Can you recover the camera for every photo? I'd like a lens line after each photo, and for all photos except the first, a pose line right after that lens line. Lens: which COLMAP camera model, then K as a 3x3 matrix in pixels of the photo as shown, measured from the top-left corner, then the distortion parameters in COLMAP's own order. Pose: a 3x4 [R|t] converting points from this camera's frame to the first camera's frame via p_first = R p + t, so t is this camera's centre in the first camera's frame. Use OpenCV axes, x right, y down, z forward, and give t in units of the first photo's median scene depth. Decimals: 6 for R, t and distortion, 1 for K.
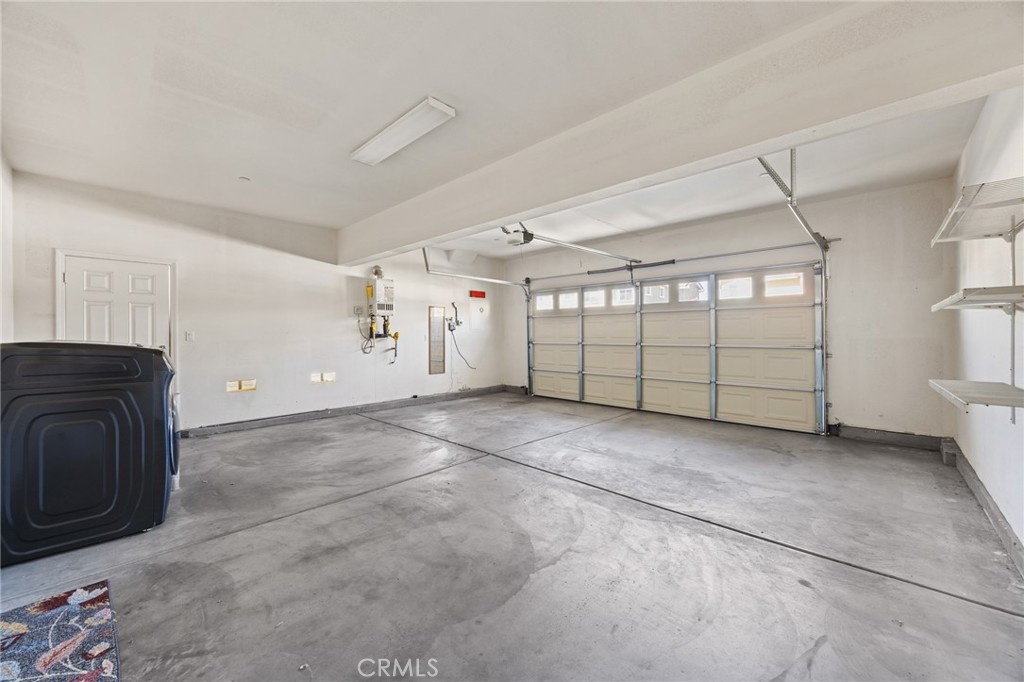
lens RADIAL K [[393.4, 0, 519.2], [0, 393.4, 333.4], [0, 0, 1]] dist [-0.003638, -0.000342]
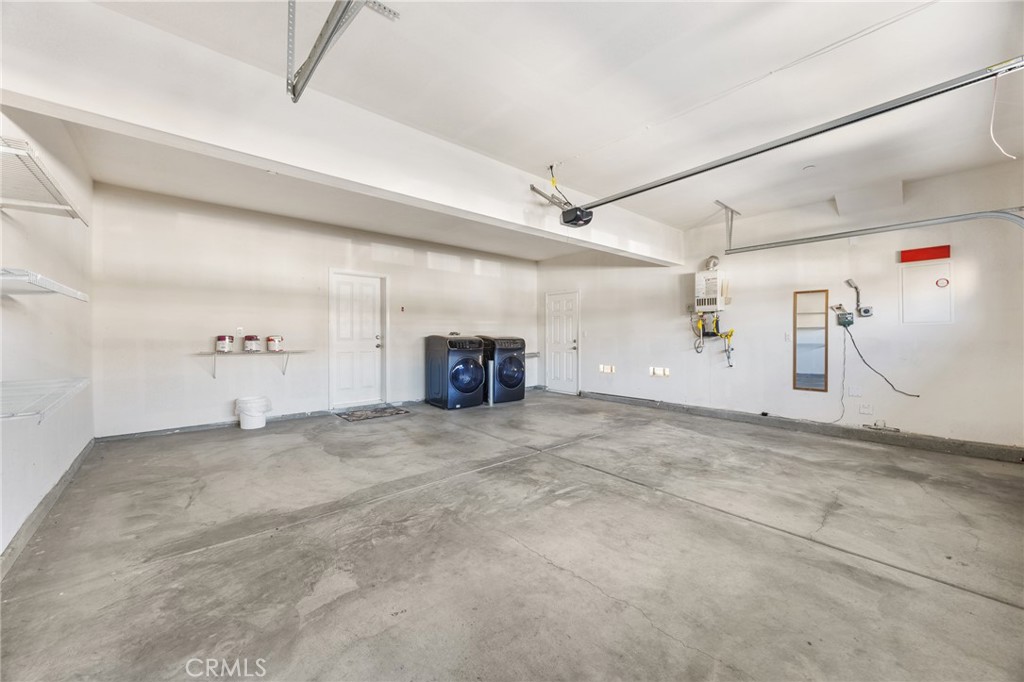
lens RADIAL K [[393.4, 0, 520.0], [0, 393.4, 343.8], [0, 0, 1]] dist [-0.003638, -0.000342]
pose [[-0.106973, 0.022824, -0.994000, 0.588596], [0.003359, 0.999739, 0.022594, 0.006304], [0.994256, -0.000921, -0.107022, 0.670483]]
